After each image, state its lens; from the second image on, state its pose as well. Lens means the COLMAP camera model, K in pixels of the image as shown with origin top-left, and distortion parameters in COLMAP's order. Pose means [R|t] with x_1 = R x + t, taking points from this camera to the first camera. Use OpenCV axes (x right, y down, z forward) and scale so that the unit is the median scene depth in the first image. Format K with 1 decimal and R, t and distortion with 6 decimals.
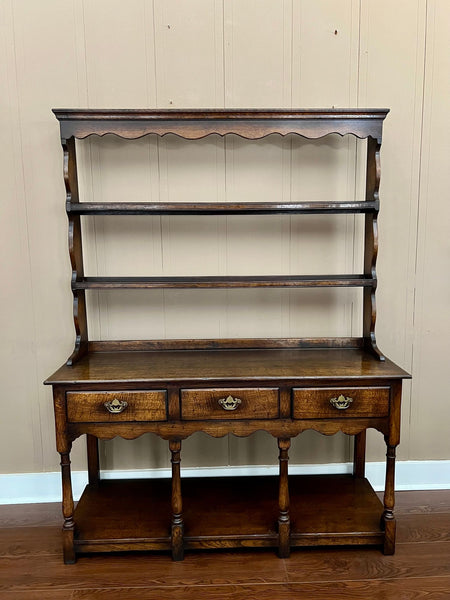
lens RADIAL K [[449.4, 0, 225.0], [0, 449.4, 300.0], [0, 0, 1]] dist [0.073340, -0.088109]
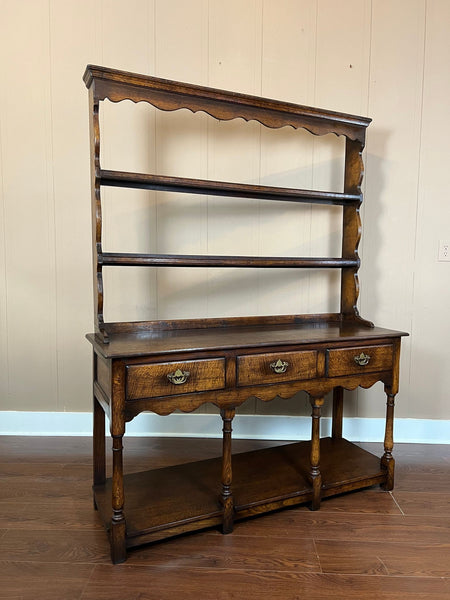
lens RADIAL K [[449.4, 0, 225.0], [0, 449.4, 300.0], [0, 0, 1]] dist [0.073340, -0.088109]
pose [[0.916863, -0.010785, 0.399056, -0.522176], [0.033193, 0.998233, -0.049285, 0.118938], [-0.397819, 0.058433, 0.915601, 0.070805]]
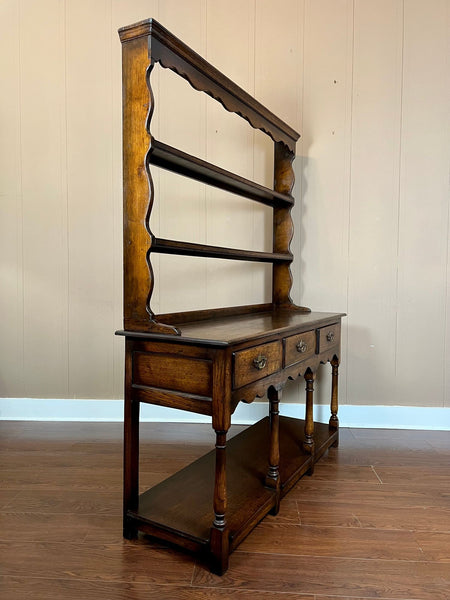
lens RADIAL K [[449.4, 0, 225.0], [0, 449.4, 300.0], [0, 0, 1]] dist [0.073340, -0.088109]
pose [[0.520650, -0.025565, 0.853387, -1.062284], [0.104647, 0.993926, -0.034070, 0.128117], [-0.847332, 0.107043, 0.520163, 0.547700]]
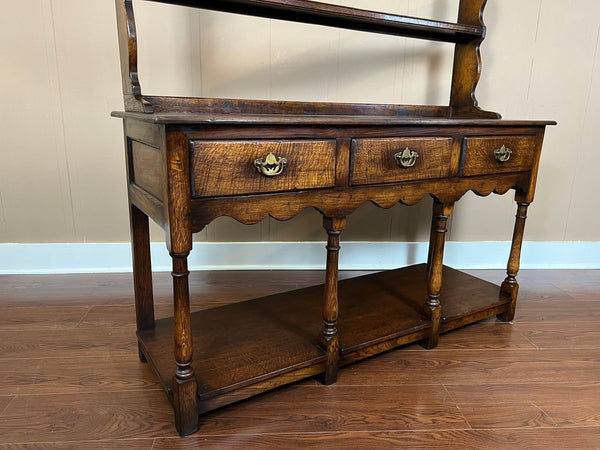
lens RADIAL K [[449.4, 0, 293.4], [0, 449.4, 227.1], [0, 0, 1]] dist [0.073340, -0.088109]
pose [[0.868223, -0.096104, 0.486779, -0.510647], [0.039005, 0.991246, 0.126131, 0.237704], [-0.494640, -0.090523, 0.864371, 0.441823]]
